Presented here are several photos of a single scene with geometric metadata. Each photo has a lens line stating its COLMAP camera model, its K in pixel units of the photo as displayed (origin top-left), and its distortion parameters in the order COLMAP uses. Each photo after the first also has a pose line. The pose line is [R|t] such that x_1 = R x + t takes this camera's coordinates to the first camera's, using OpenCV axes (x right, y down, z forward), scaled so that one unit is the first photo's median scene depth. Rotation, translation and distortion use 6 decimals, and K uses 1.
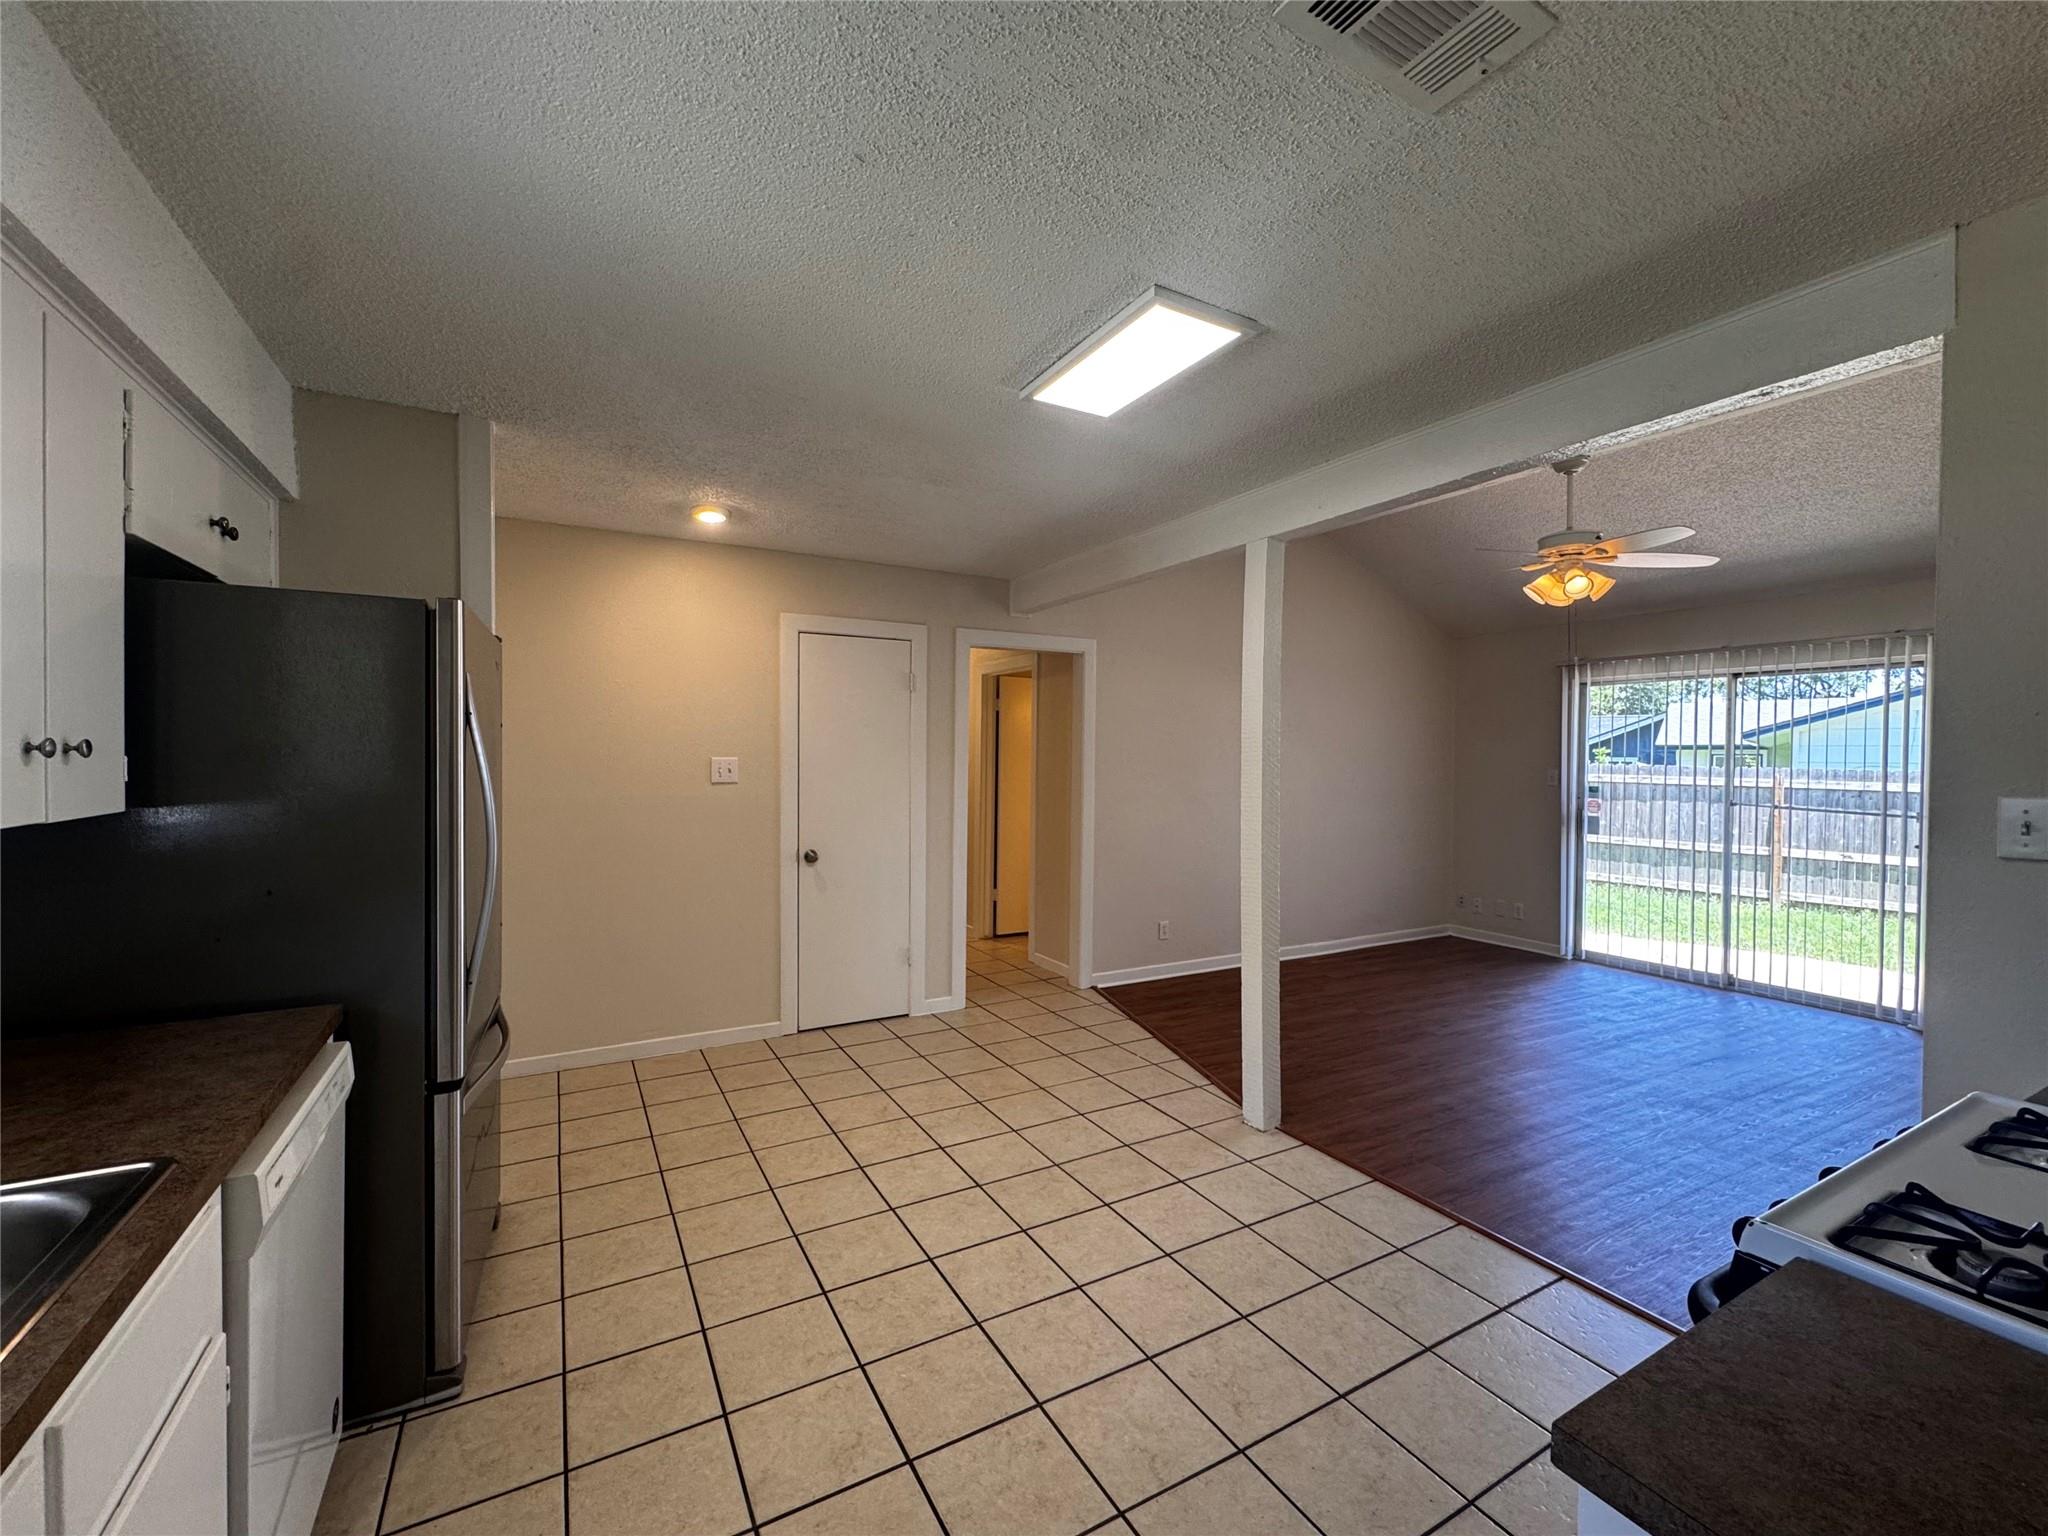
lens RADIAL K [[821.8, 0, 1016.3], [0, 821.8, 769.8], [0, 0, 1]] dist [0.001274, 0.000096]
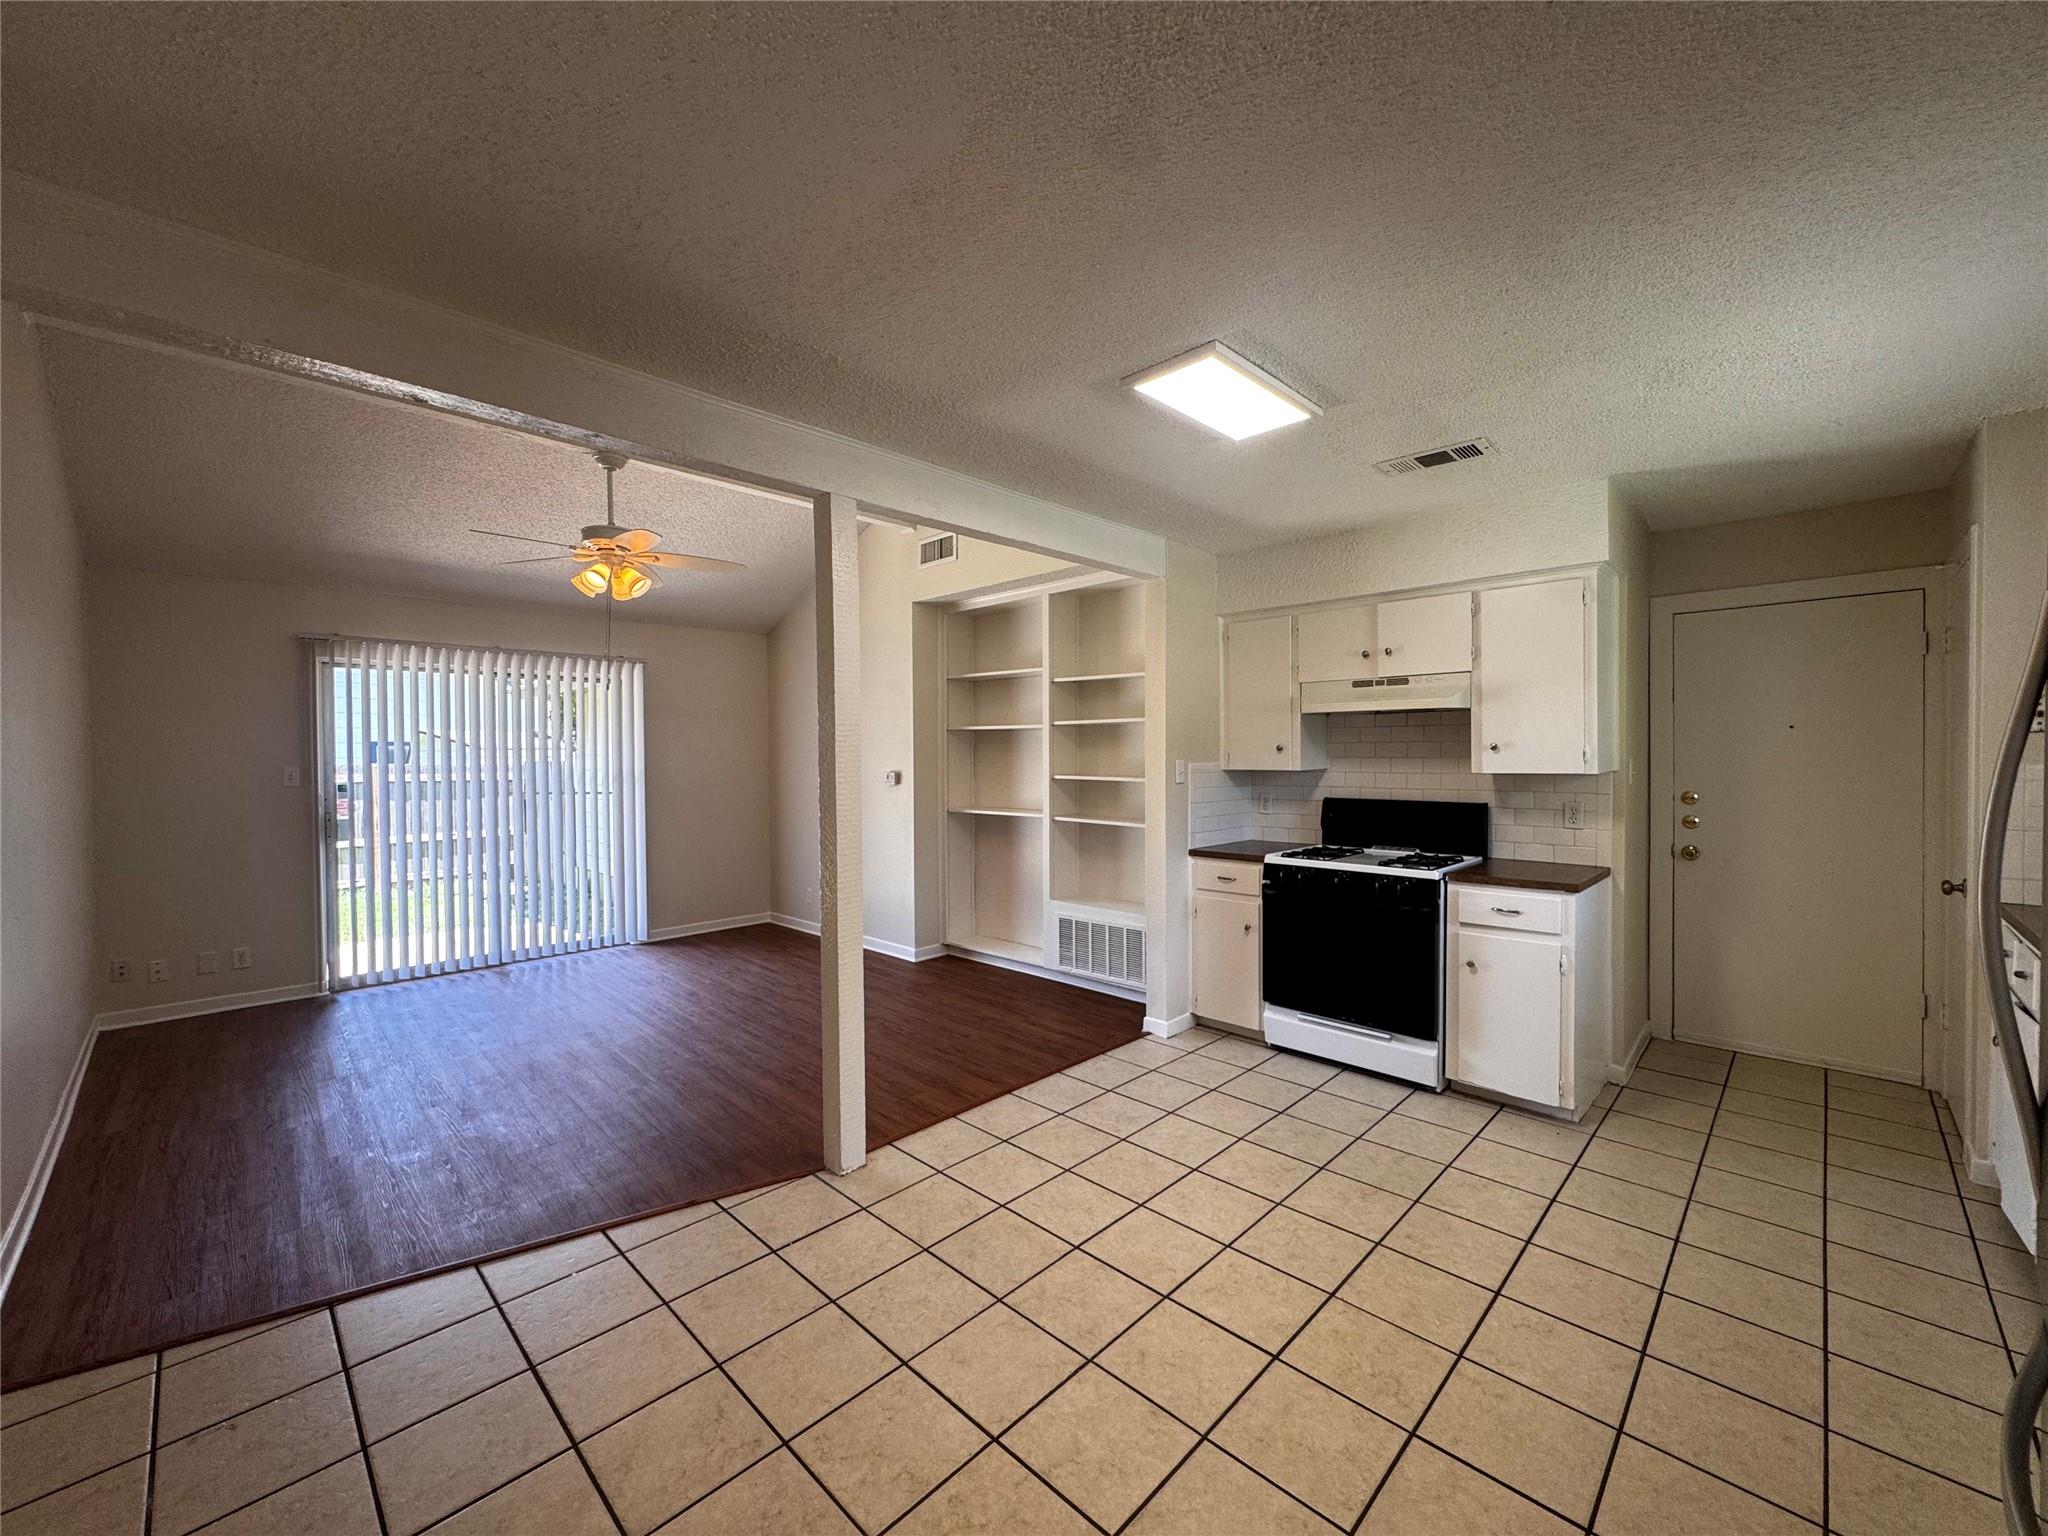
lens RADIAL K [[821.8, 0, 1016.3], [0, 821.8, 769.8], [0, 0, 1]] dist [0.001274, 0.000096]
pose [[-0.282244, -0.024154, 0.959038, -0.395844], [0.018893, 0.999349, 0.030729, -0.009615], [-0.959157, 0.026793, -0.281604, 0.721308]]
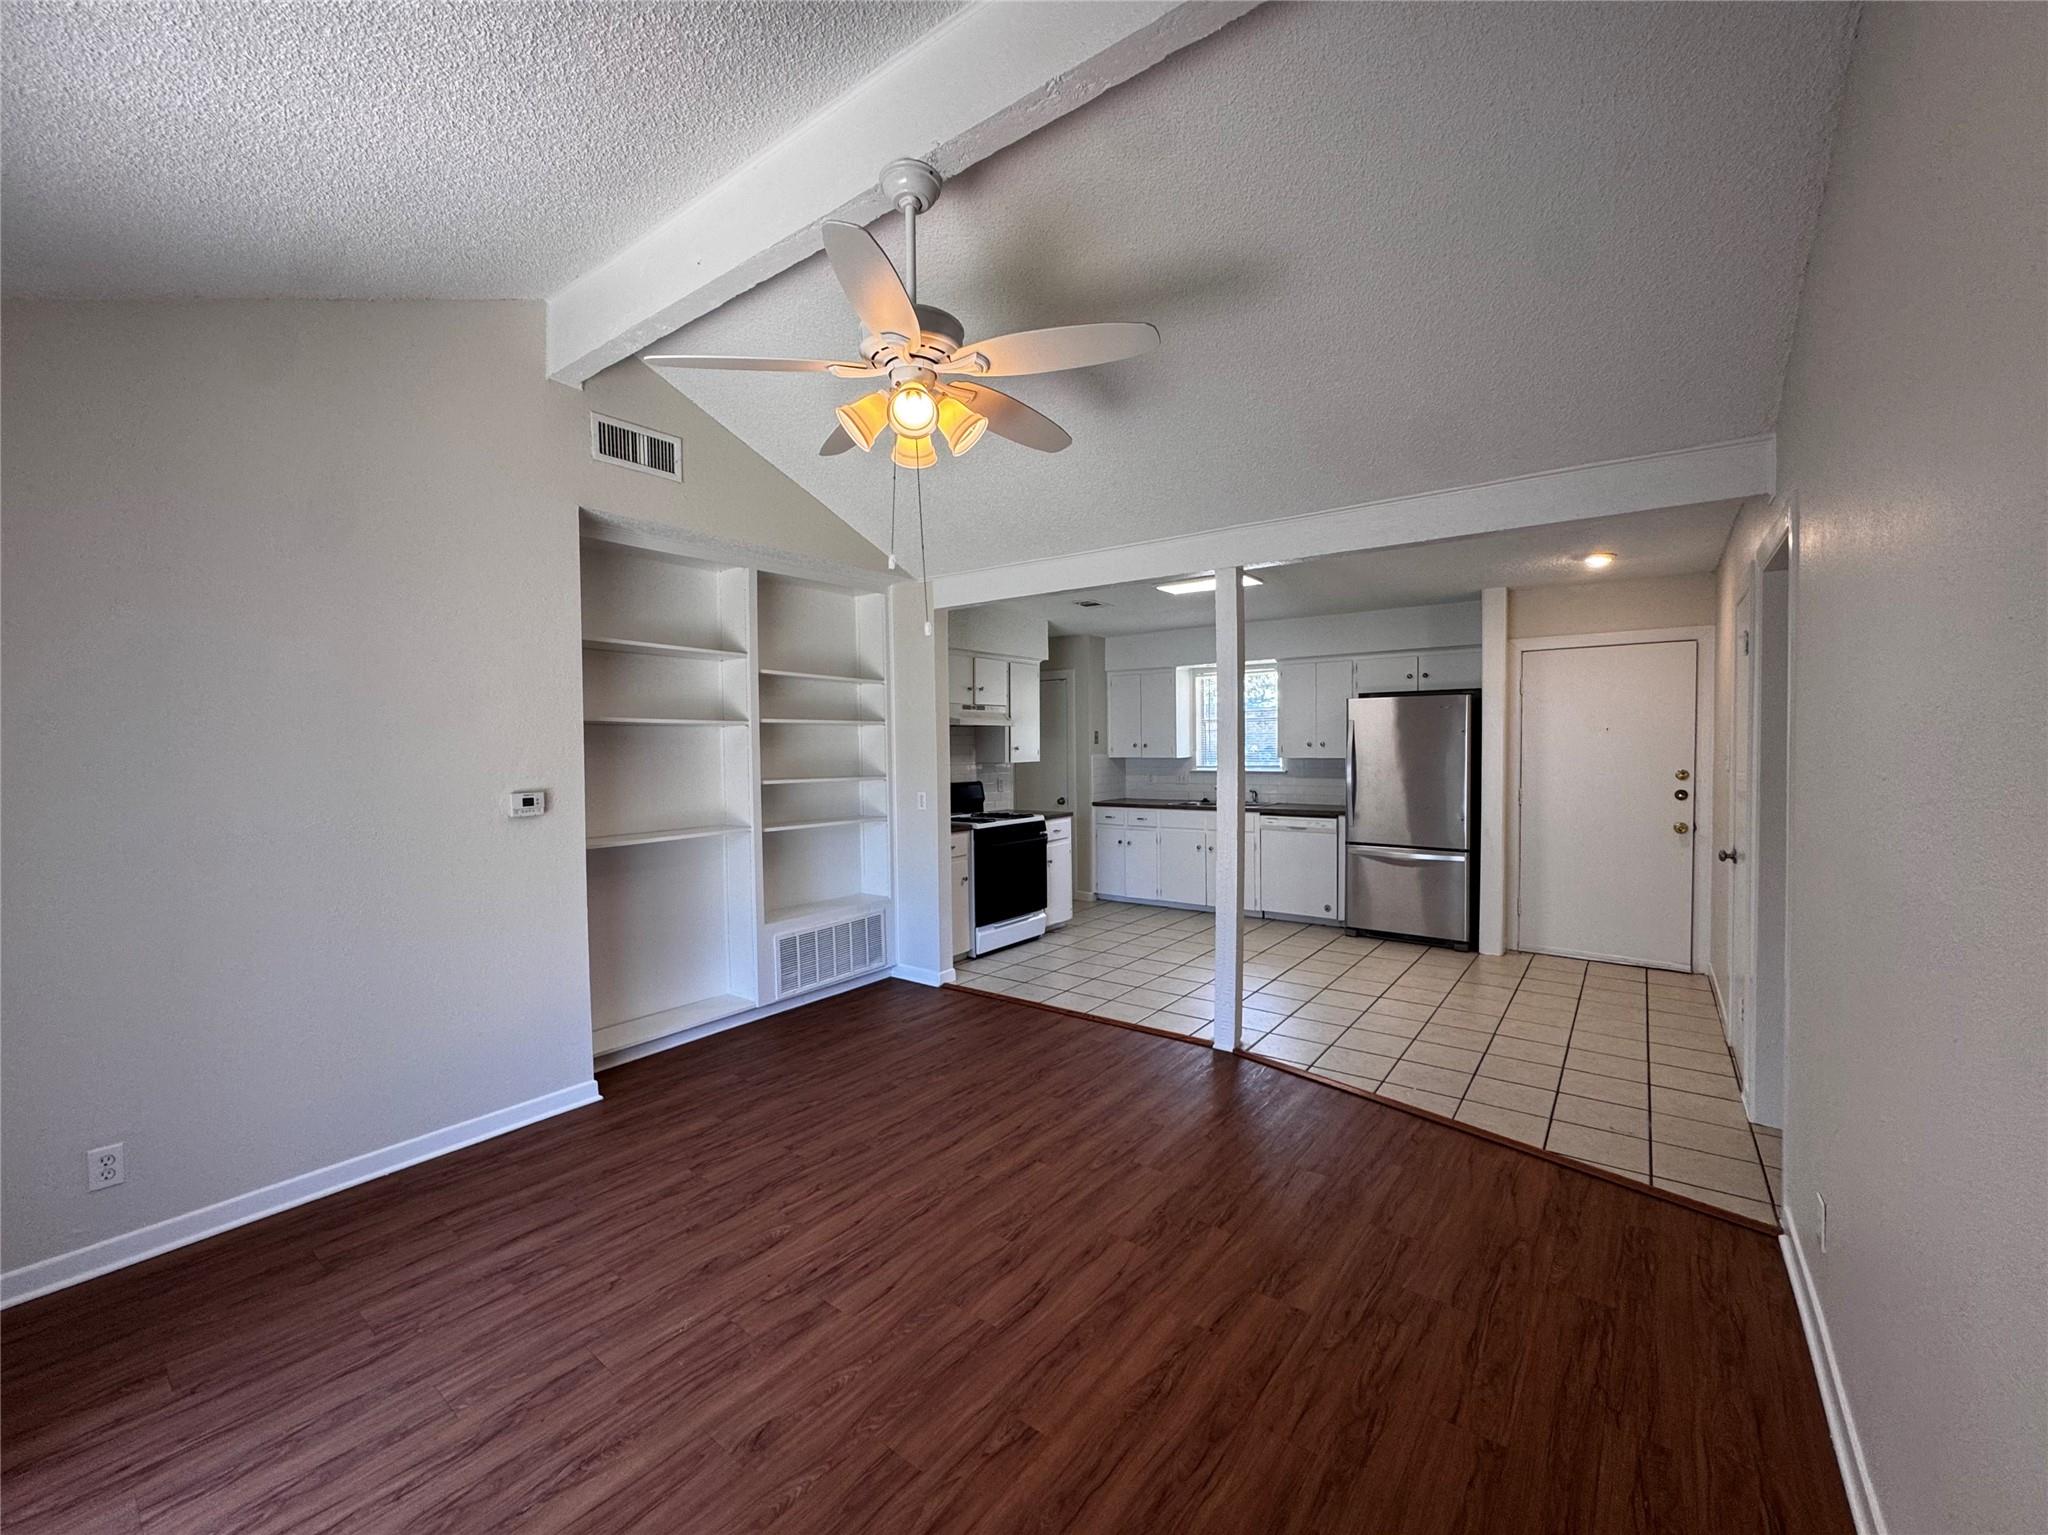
lens RADIAL K [[821.8, 0, 1016.3], [0, 821.8, 769.3], [0, 0, 1]] dist [0.001274, 0.000096]
pose [[-0.912812, 0.012940, -0.408175, 0.737257], [-0.003861, 0.999180, 0.040310, -0.019790], [0.408362, 0.038371, -0.912013, 1.338309]]
